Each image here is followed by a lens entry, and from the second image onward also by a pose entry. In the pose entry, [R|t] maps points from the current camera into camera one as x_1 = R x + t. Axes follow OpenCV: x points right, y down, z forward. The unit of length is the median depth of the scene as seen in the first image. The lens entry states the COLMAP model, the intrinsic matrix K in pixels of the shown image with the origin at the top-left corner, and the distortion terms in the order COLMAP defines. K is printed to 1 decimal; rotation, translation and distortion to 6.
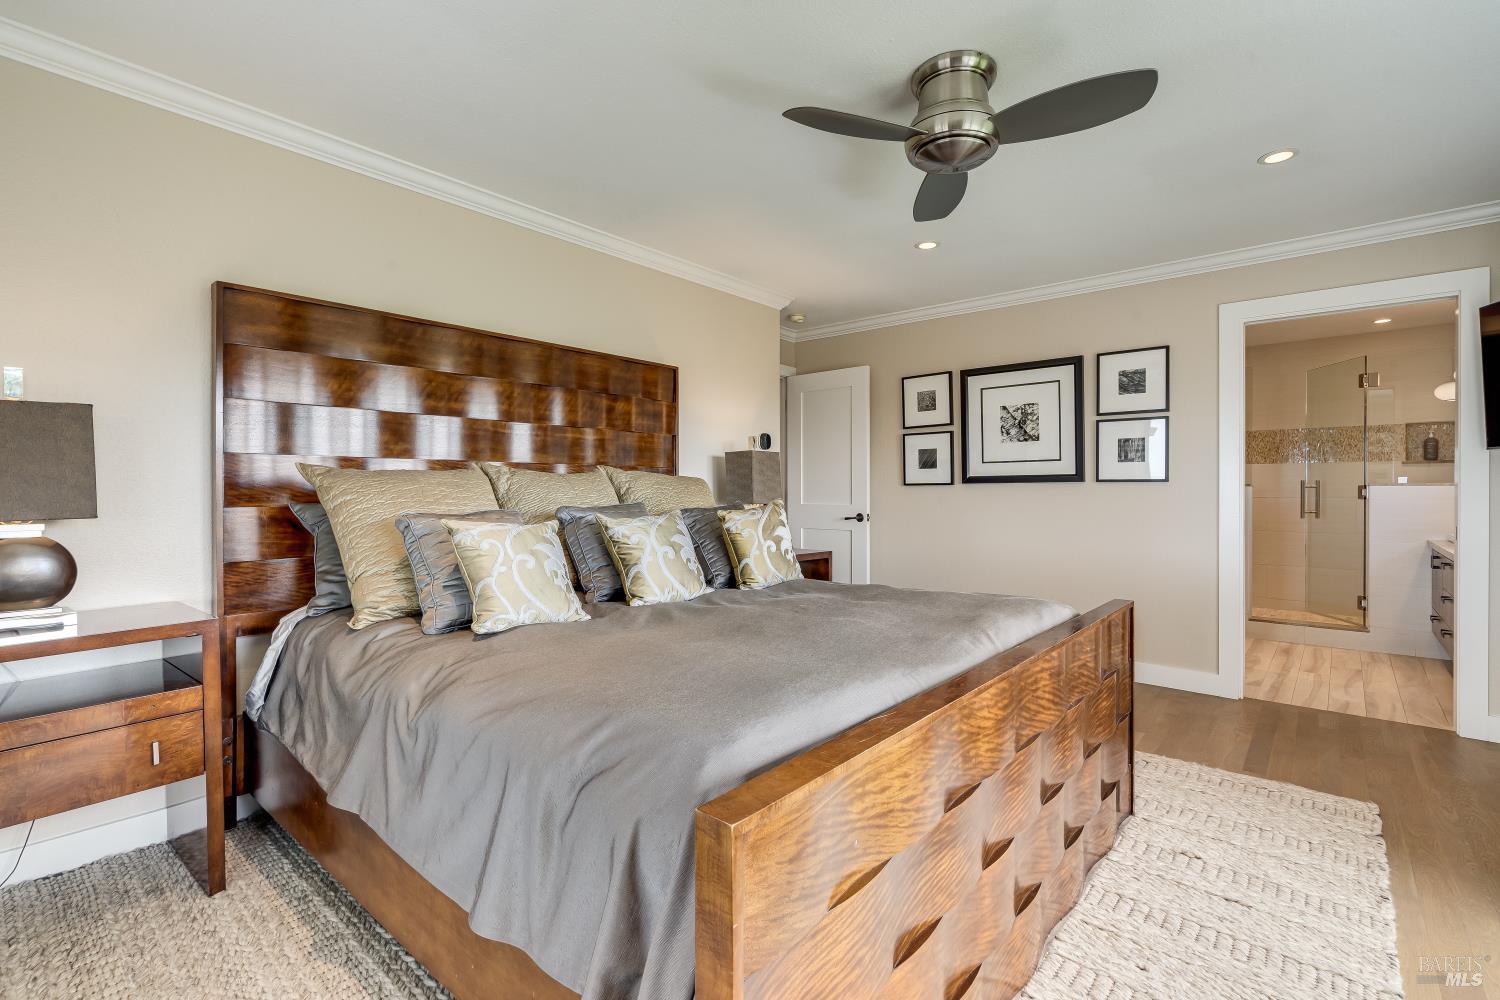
lens RADIAL K [[686.0, 0, 750.4], [0, 686.0, 496.1], [0, 0, 1]] dist [-0.000780, 0.001257]
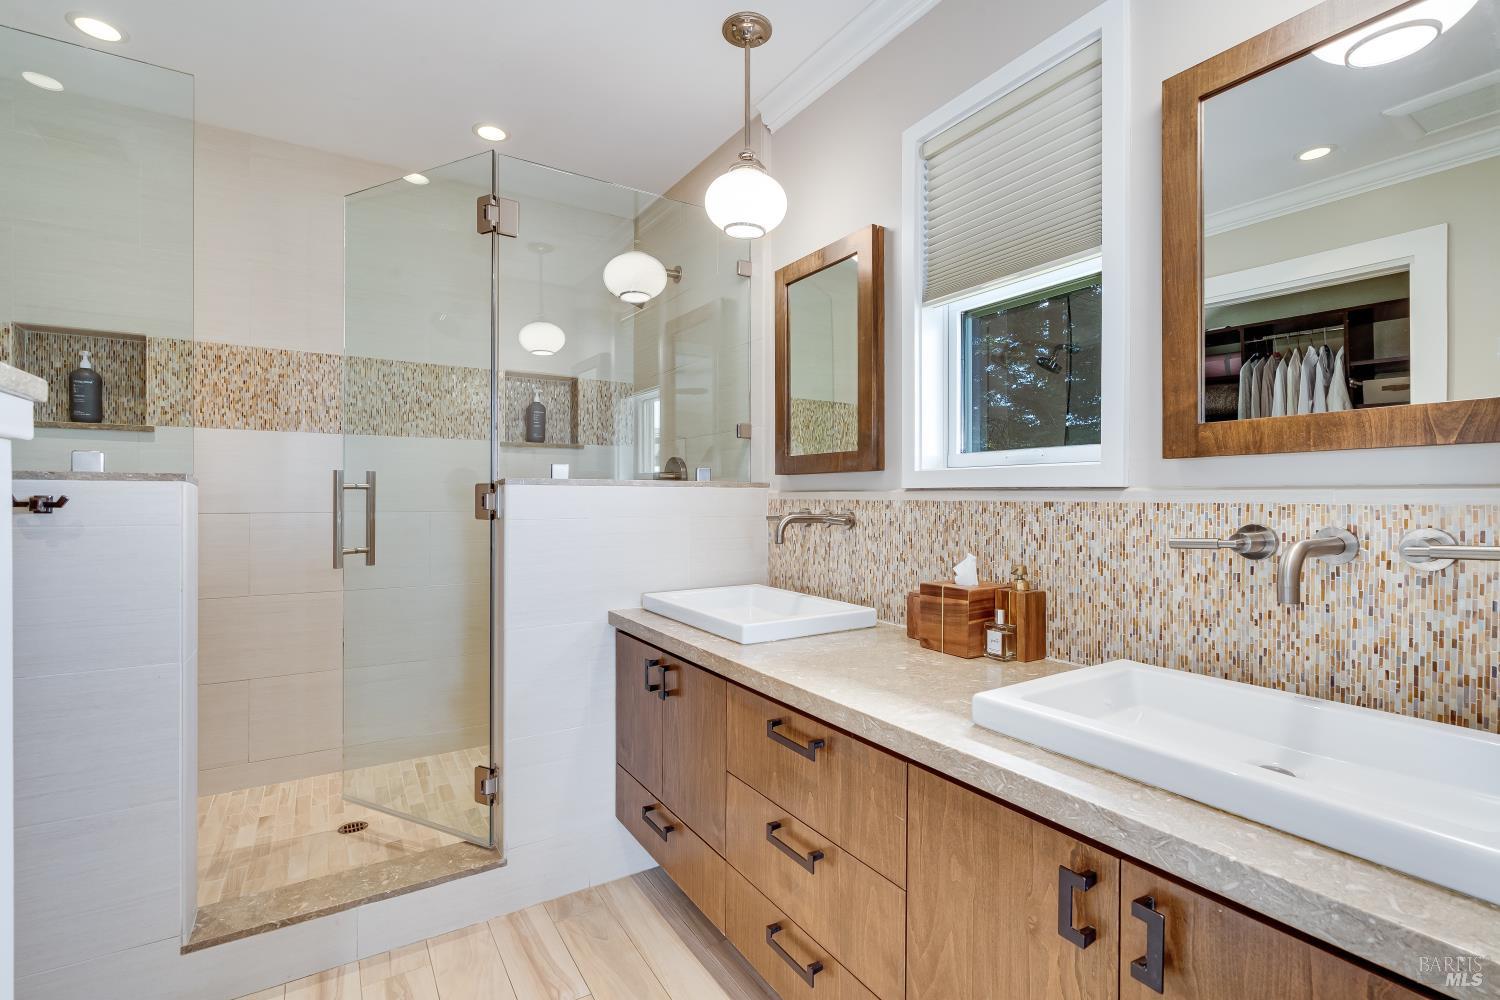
lens RADIAL K [[686.0, 0, 751.0], [0, 686.0, 499.4], [0, 0, 1]] dist [-0.000780, 0.001257]
pose [[0.280934, -0.003268, 0.959722, 0.531820], [0.010217, 0.999948, 0.000415, -0.004794], [-0.959673, 0.009689, 0.280952, 0.711005]]
